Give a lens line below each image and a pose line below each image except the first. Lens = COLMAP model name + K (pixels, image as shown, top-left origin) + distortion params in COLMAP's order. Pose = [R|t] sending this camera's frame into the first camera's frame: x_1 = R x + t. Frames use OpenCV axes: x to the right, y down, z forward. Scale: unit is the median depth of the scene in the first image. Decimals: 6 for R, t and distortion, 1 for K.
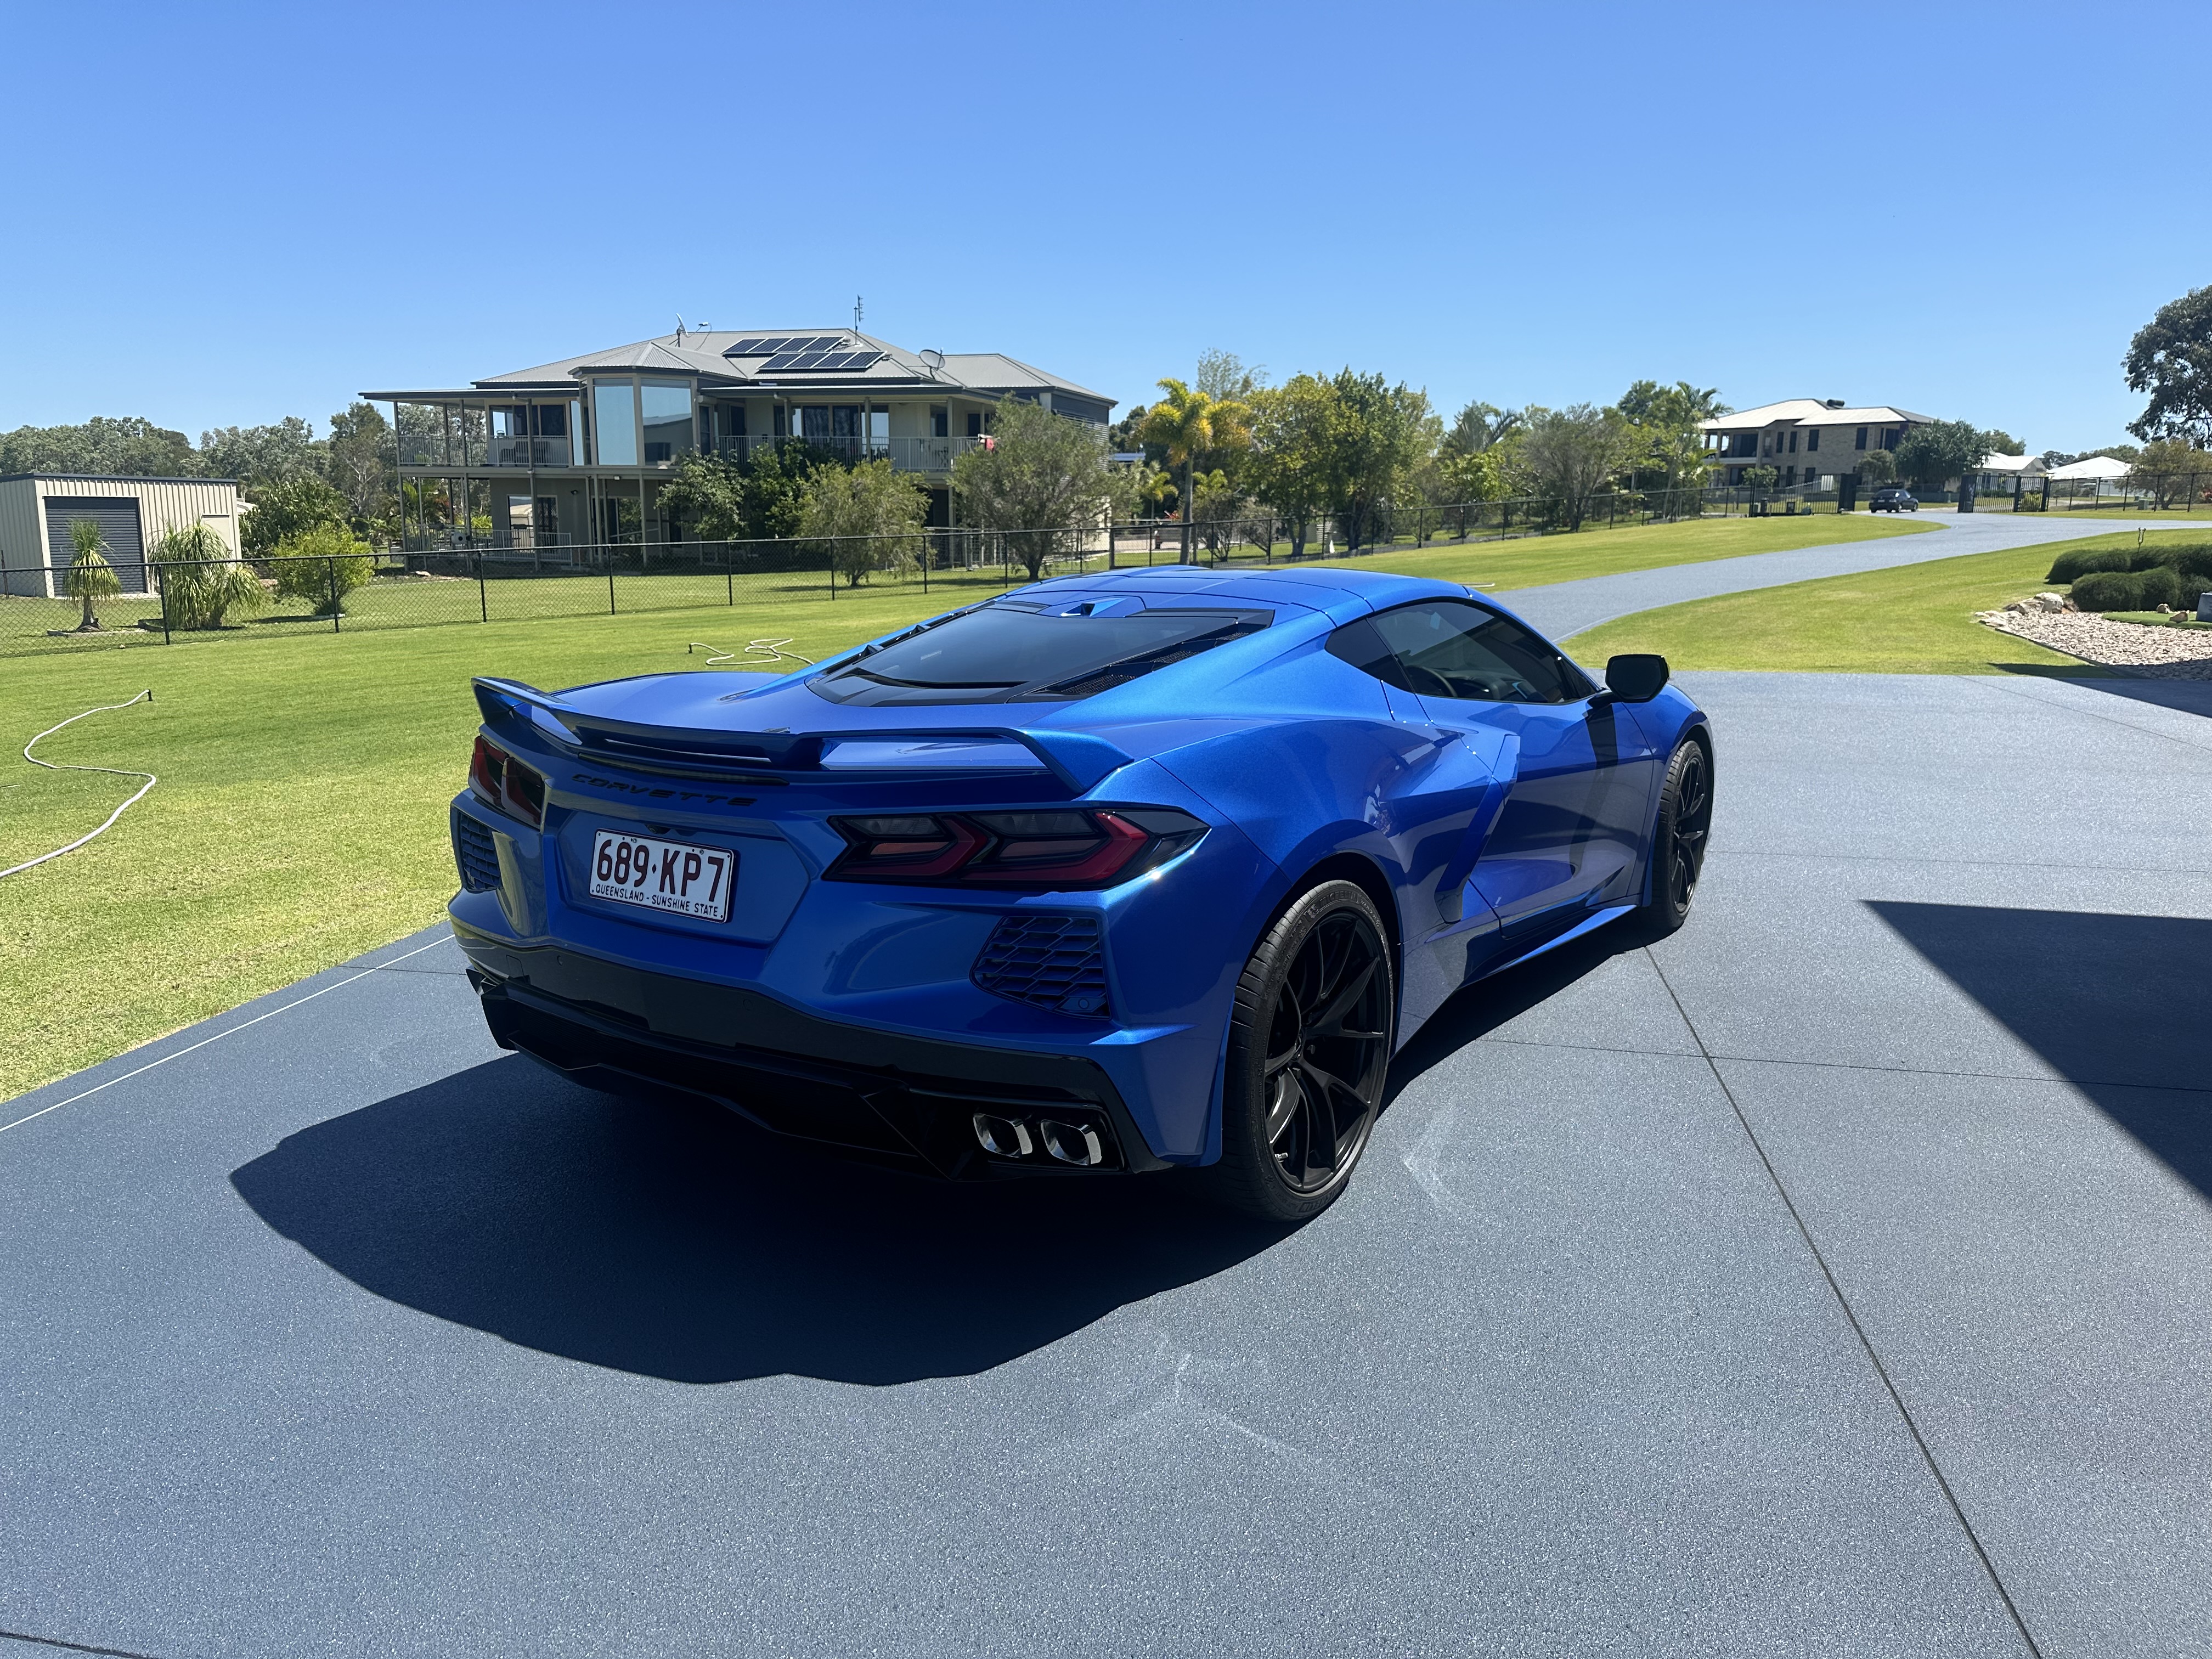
lens RADIAL K [[1548.5, 0, 1109.3], [0, 1548.5, 799.2], [0, 0, 1]] dist [0.034863, -0.043446]
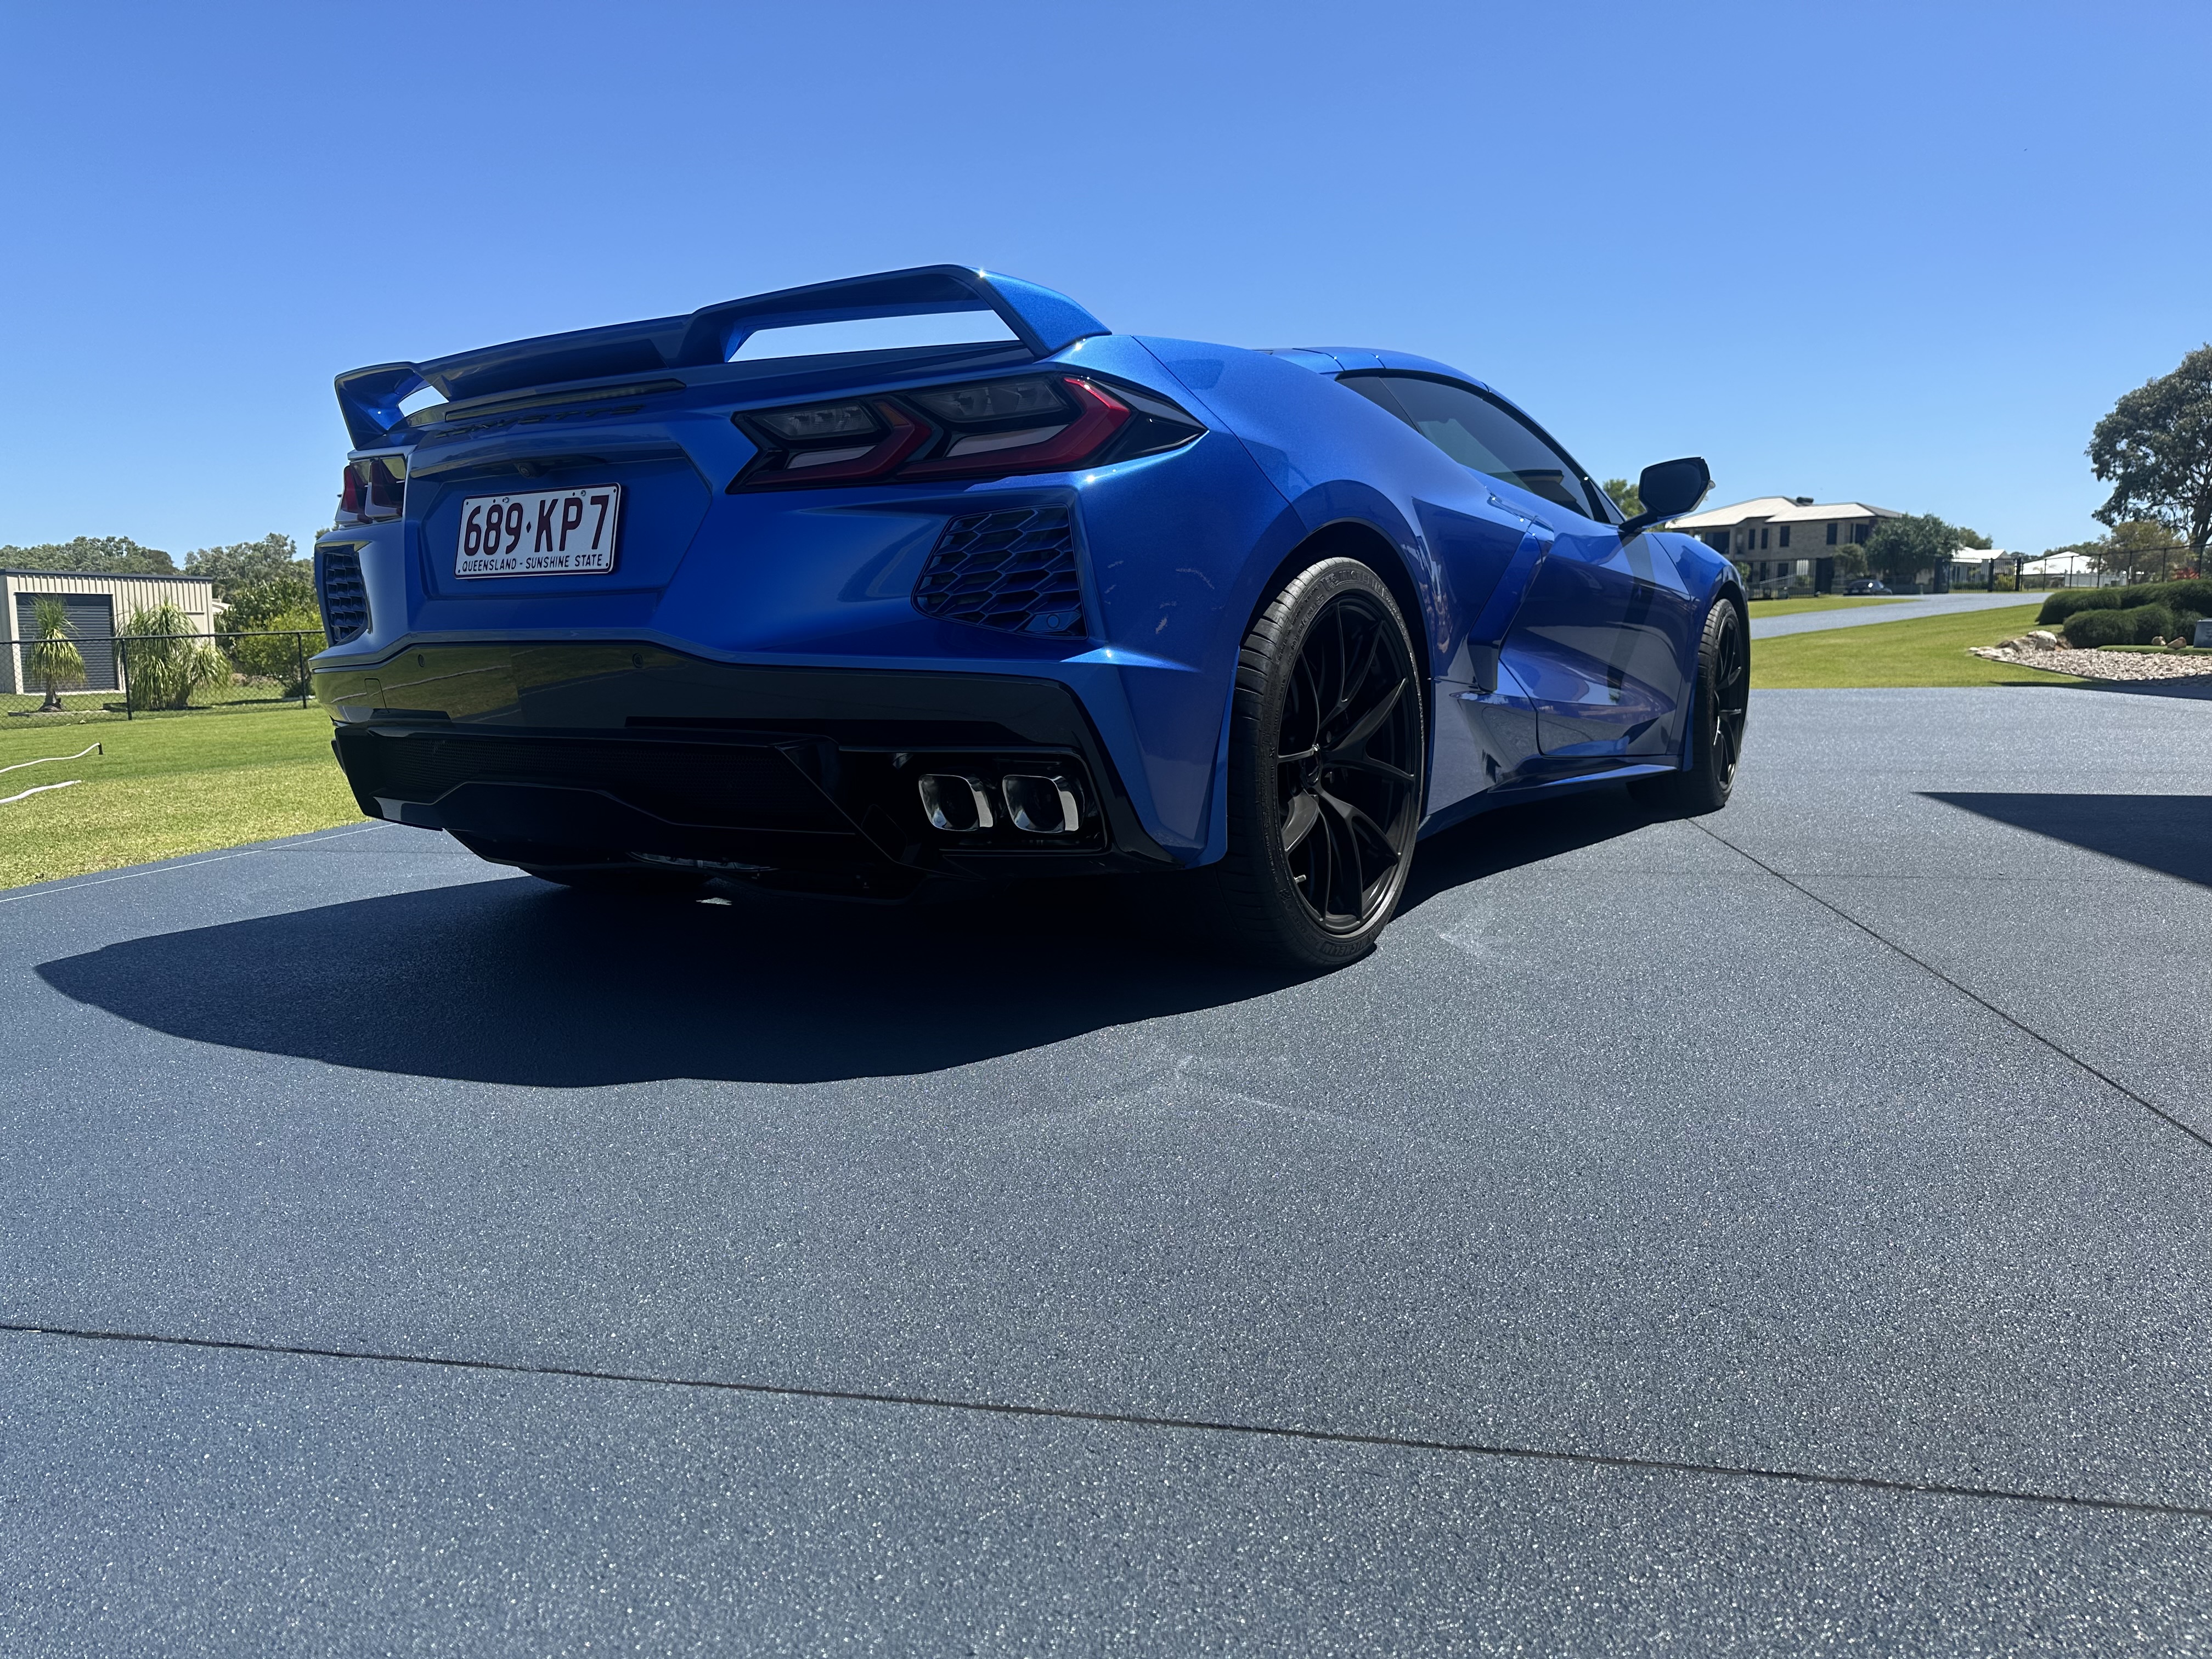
lens RADIAL K [[1548.5, 0, 1109.2], [0, 1548.5, 820.3], [0, 0, 1]] dist [0.034863, -0.043446]
pose [[0.999823, -0.016248, 0.009461, 0.001770], [0.016755, 0.998277, -0.056227, 0.145827], [-0.008531, 0.056376, 0.998373, 0.107950]]
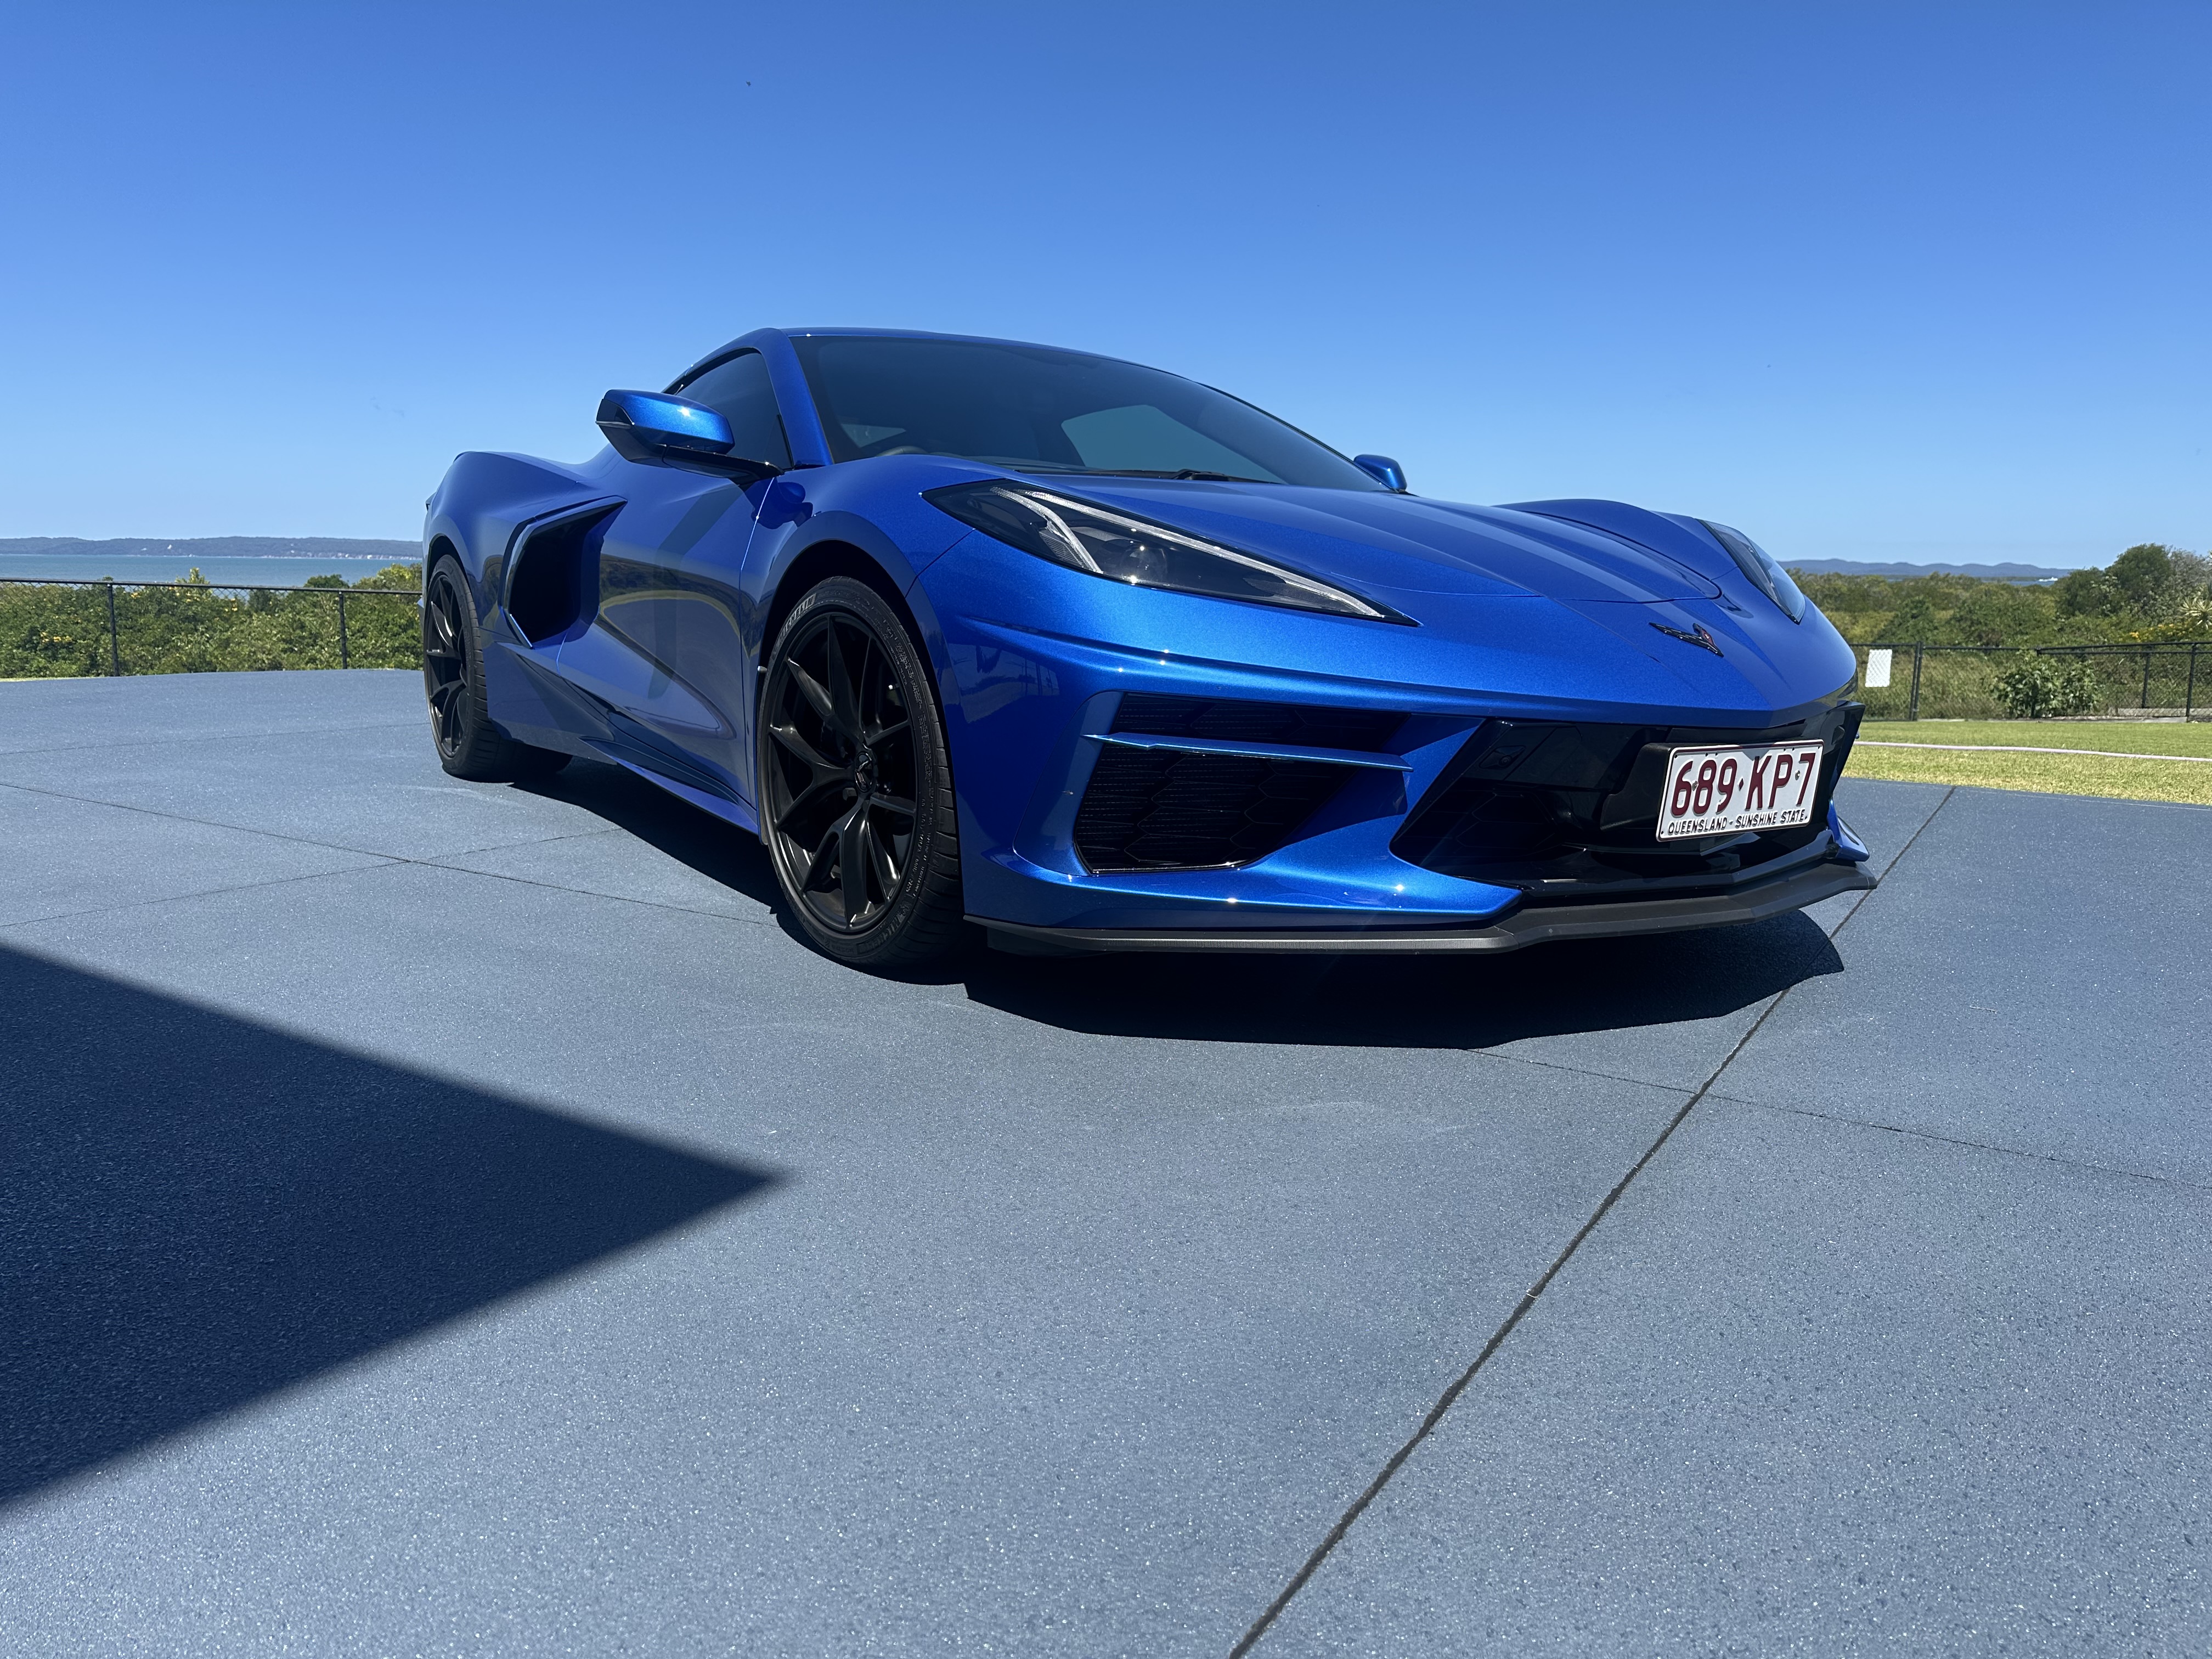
lens RADIAL K [[1548.5, 0, 1105.2], [0, 1548.5, 825.5], [0, 0, 1]] dist [0.034863, -0.043446]
pose [[0.395932, -0.291297, 0.870852, -0.642019], [-0.032821, 0.943257, 0.330439, -0.106517], [-0.917693, -0.159414, 0.363905, 0.584864]]
